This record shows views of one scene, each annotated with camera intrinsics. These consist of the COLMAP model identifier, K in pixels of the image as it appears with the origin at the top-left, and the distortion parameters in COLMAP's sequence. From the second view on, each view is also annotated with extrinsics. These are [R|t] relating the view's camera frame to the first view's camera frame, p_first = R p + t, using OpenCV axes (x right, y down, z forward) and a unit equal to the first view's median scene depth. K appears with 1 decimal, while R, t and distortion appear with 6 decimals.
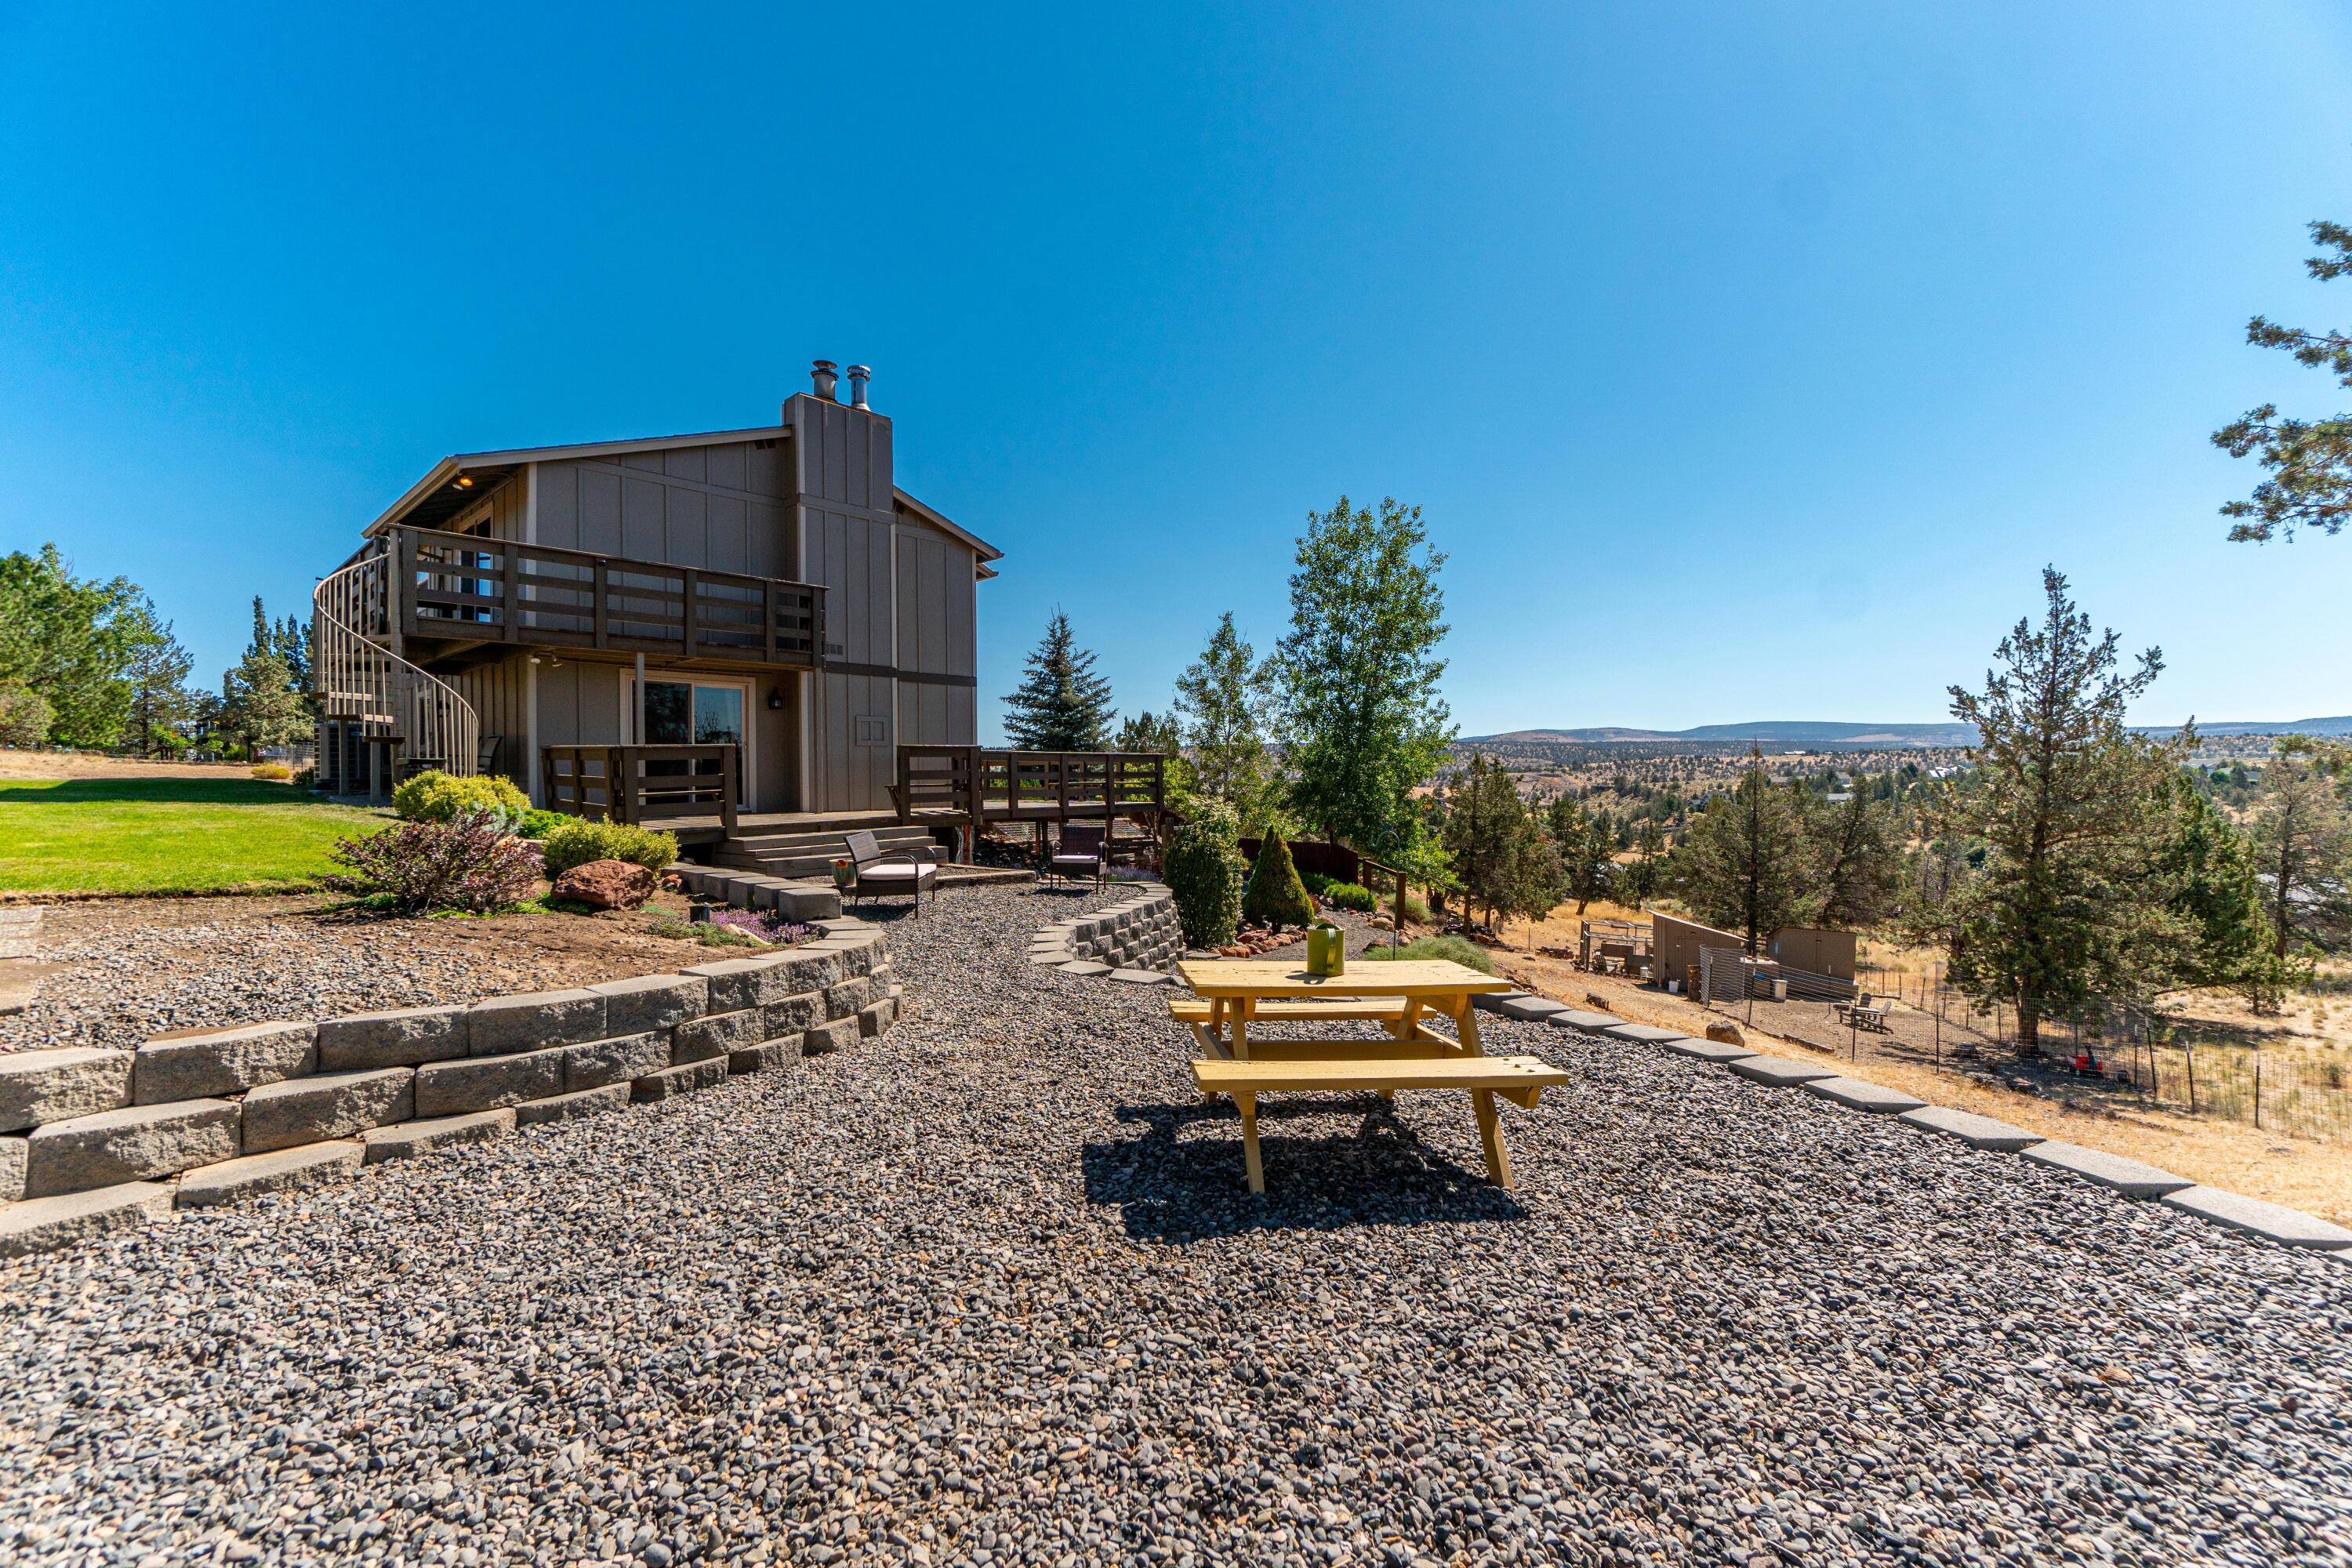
lens RADIAL K [[1000.9, 0, 1183.6], [0, 1000.9, 772.1], [0, 0, 1]] dist [-0.000631, -0.000001]
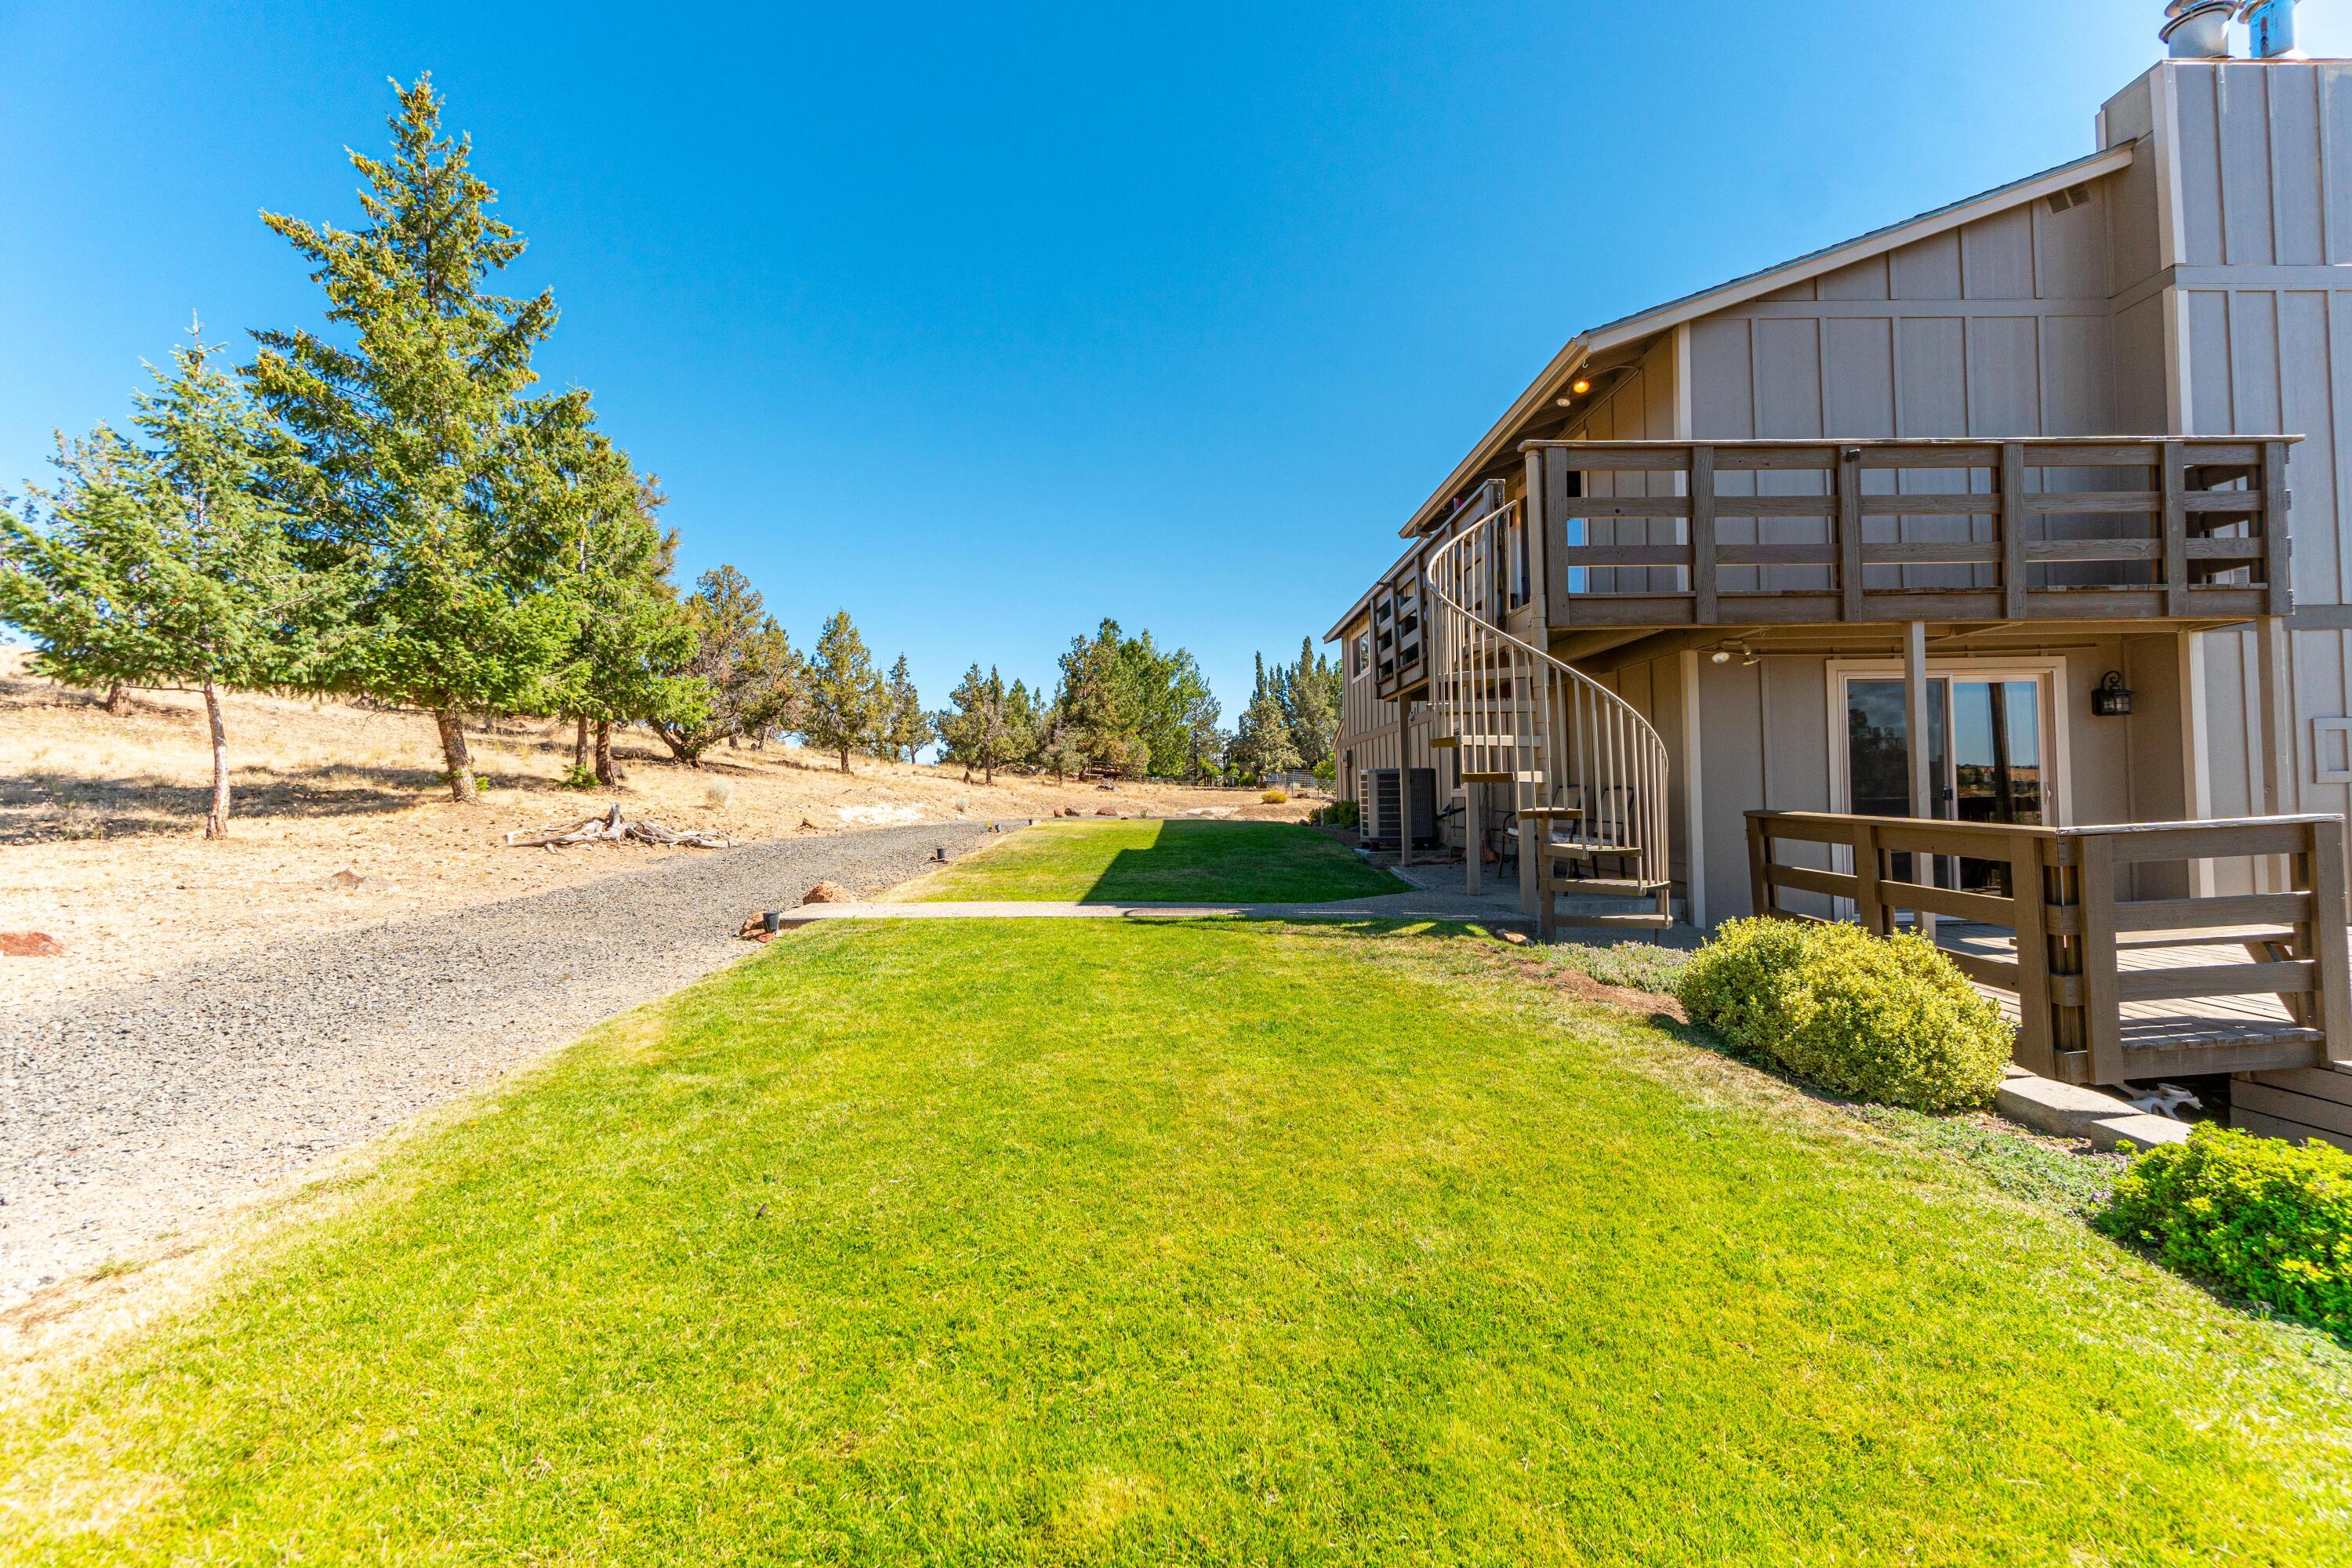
lens RADIAL K [[1040.6, 0, 1176.0], [0, 1040.6, 784.0], [0, 0, 1]] dist [-0.001469, -0.000261]
pose [[0.680783, -0.015614, -0.732319, -0.348239], [0.015929, 0.999852, -0.006510, -0.033585], [0.732312, -0.007233, 0.680931, 0.308544]]
